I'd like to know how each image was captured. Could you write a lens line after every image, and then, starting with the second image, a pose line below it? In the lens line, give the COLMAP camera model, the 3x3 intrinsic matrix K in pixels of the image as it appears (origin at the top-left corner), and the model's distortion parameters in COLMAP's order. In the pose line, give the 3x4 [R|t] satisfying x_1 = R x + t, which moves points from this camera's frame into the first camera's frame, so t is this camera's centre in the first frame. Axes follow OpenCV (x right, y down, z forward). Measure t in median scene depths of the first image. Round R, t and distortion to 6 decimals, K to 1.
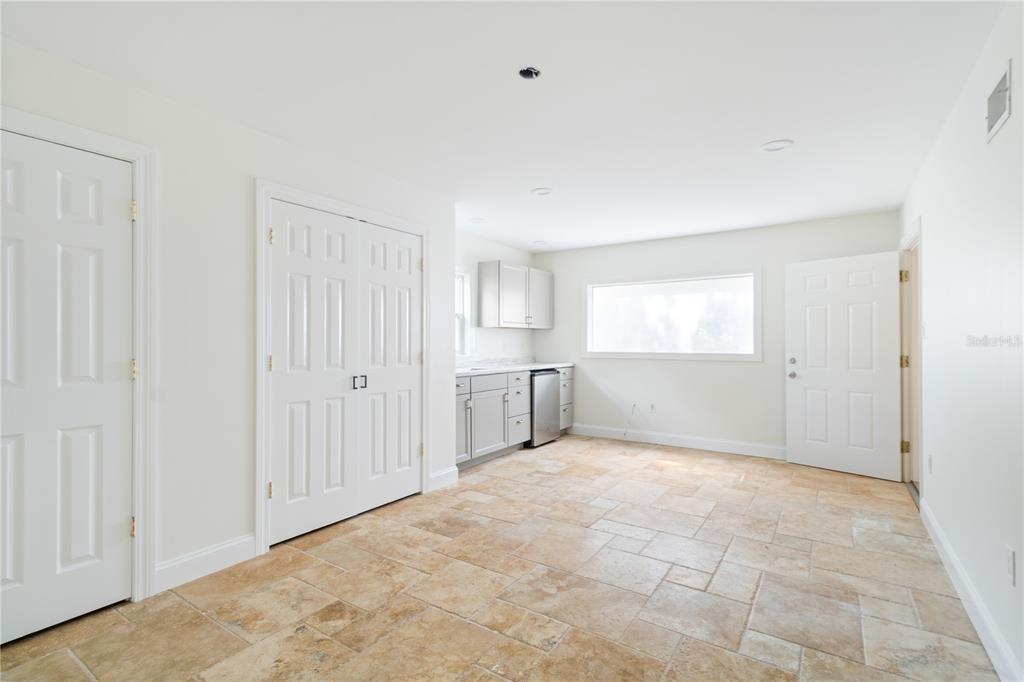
lens RADIAL K [[477.9, 0, 514.7], [0, 477.9, 340.5], [0, 0, 1]] dist [0.010222, -0.000941]
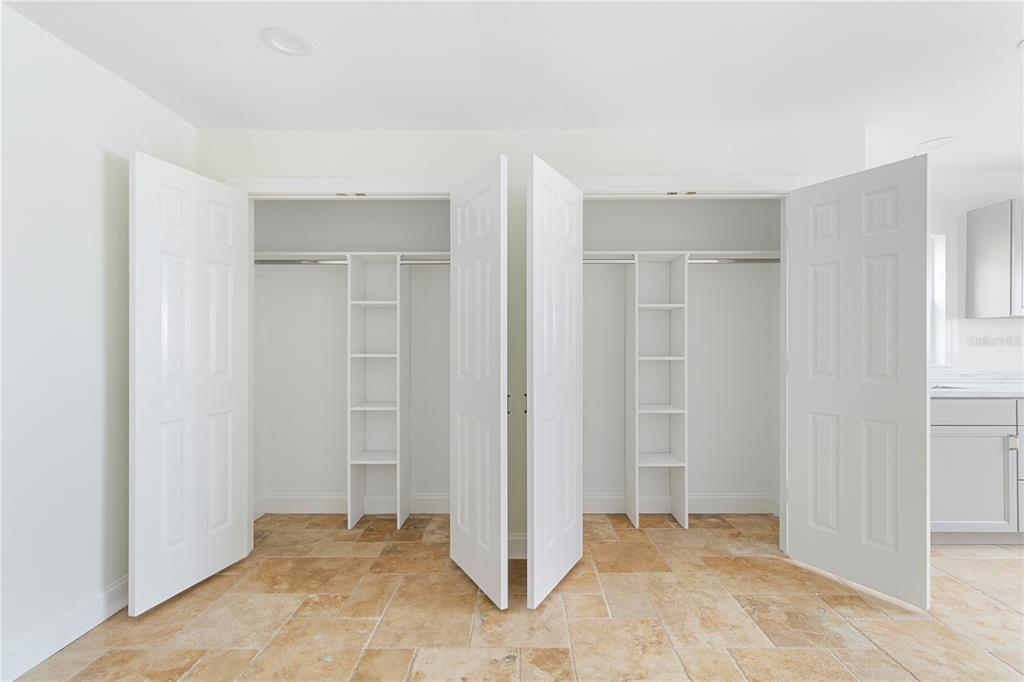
lens RADIAL K [[477.9, 0, 512.0], [0, 477.9, 342.8], [0, 0, 1]] dist [0.010222, -0.000941]
pose [[0.554990, -0.001576, -0.831856, 0.217241], [0.002170, 0.999998, -0.000447, 0.004920], [0.831854, -0.001557, 0.554992, 0.352706]]
